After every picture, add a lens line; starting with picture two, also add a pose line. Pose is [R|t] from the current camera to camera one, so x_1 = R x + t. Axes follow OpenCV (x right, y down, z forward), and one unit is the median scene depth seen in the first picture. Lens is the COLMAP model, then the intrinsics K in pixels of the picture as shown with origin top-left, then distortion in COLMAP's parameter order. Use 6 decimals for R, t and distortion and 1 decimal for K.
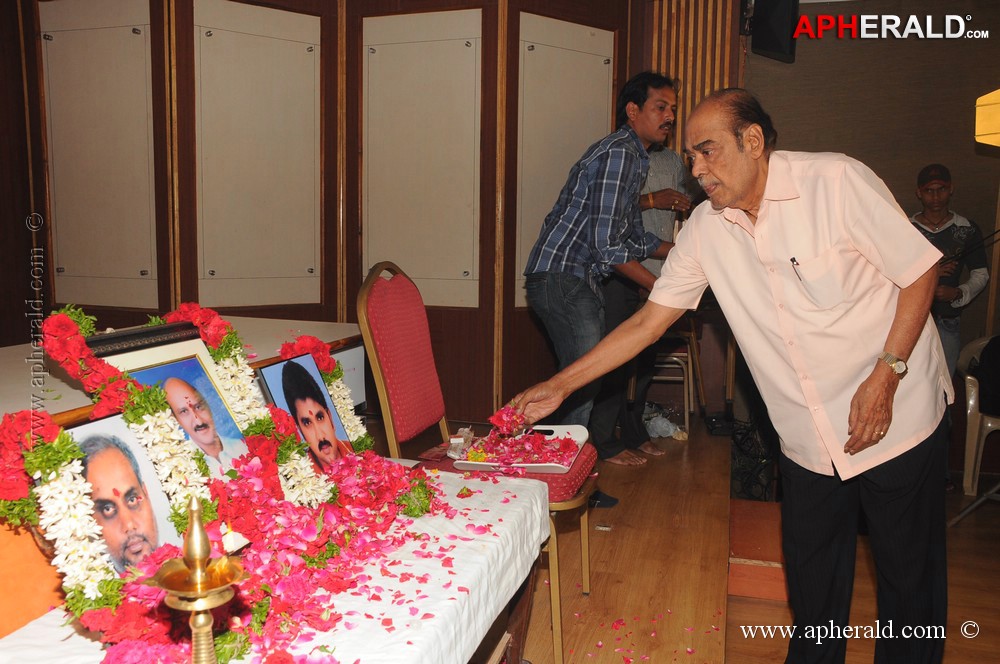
lens RADIAL K [[864.5, 0, 490.7], [0, 864.5, 349.8], [0, 0, 1]] dist [-0.132442, 0.146536]
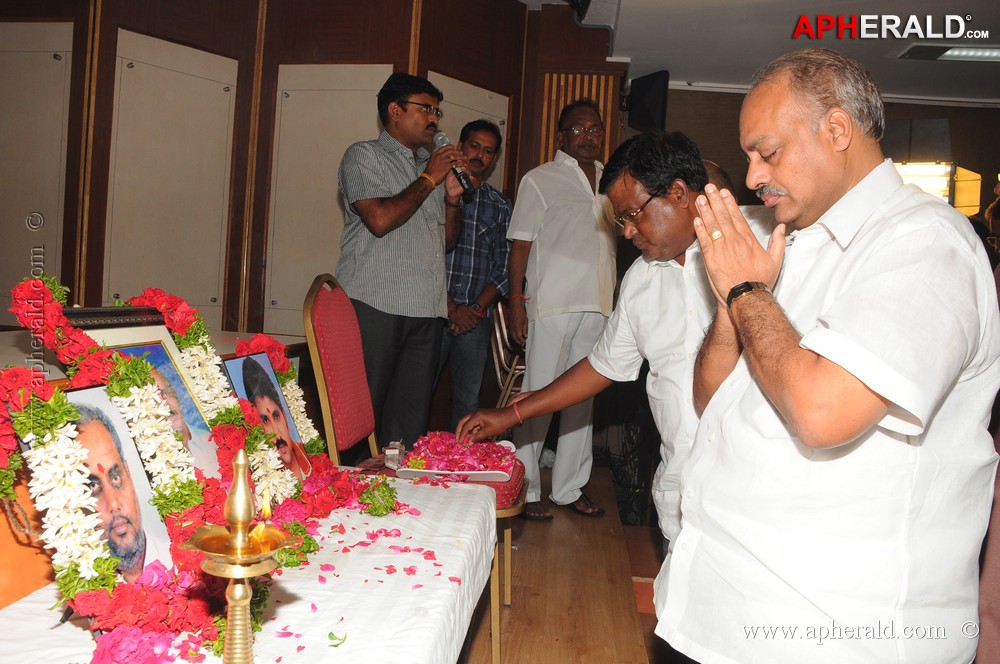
lens RADIAL K [[797.2, 0, 488.7], [0, 797.2, 341.1], [0, 0, 1]] dist [-0.159758, 0.113433]
pose [[0.983974, 0.036148, 0.174608, -0.136425], [-0.022502, 0.996580, -0.079510, 0.067024], [-0.176885, 0.074307, 0.981423, 0.078709]]
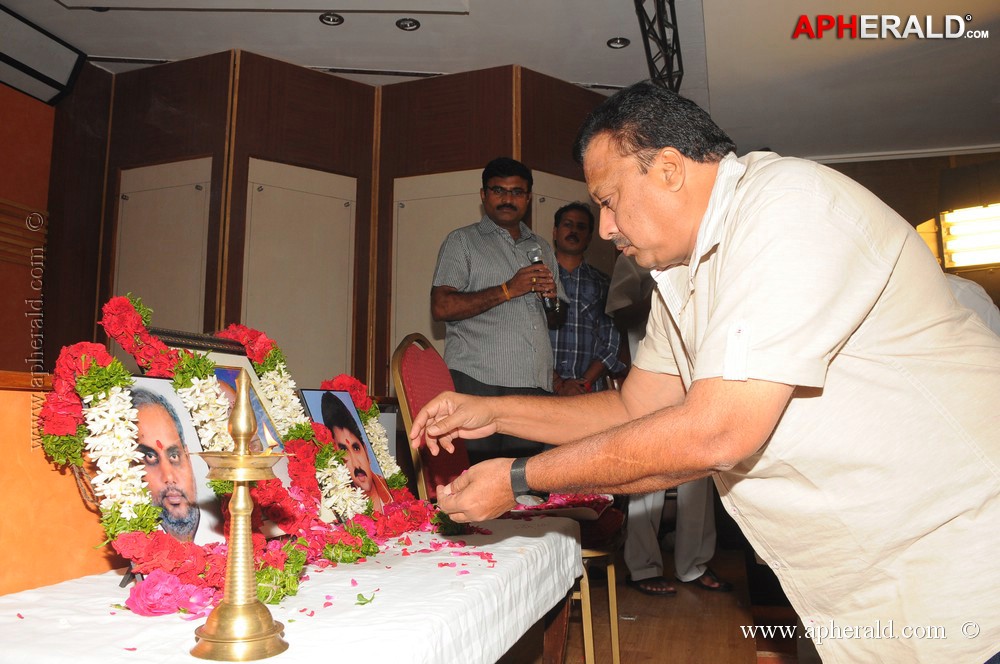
lens RADIAL K [[793.7, 0, 488.7], [0, 793.7, 334.1], [0, 0, 1]] dist [-0.152939, 0.099085]
pose [[0.999836, -0.011751, -0.013761, -0.029457], [0.008018, 0.969422, -0.245269, 0.202685], [0.016223, 0.245119, 0.969357, 0.065860]]
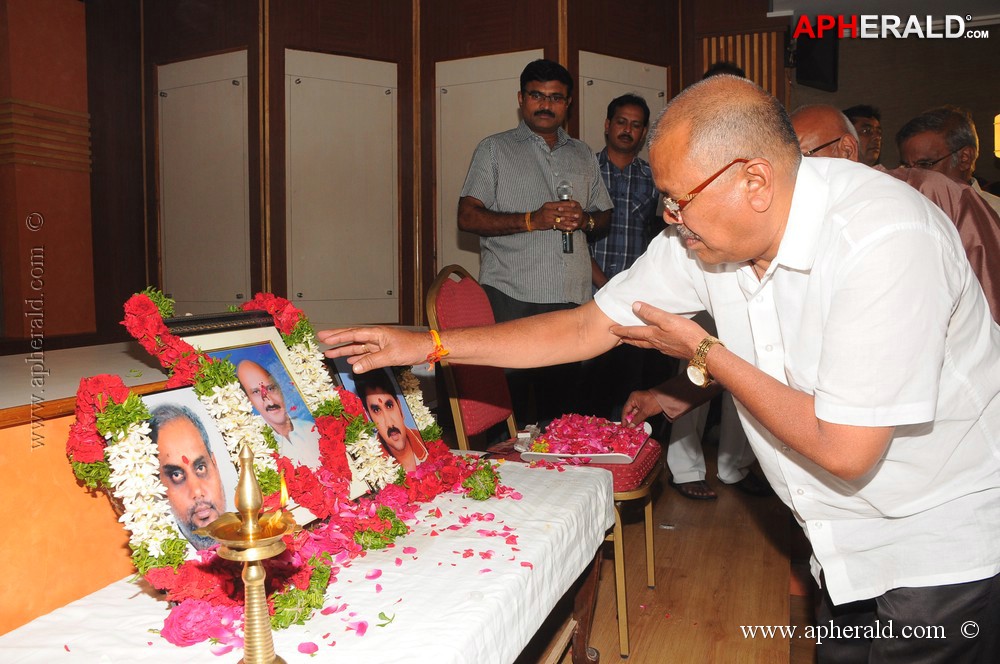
lens RADIAL K [[790.1, 0, 483.3], [0, 790.1, 341.6], [0, 0, 1]] dist [-0.165642, 0.109192]
pose [[0.995299, -0.013706, -0.095874, 0.006772], [0.008926, 0.998704, -0.050103, 0.056904], [0.096436, 0.049012, 0.994132, 0.073355]]
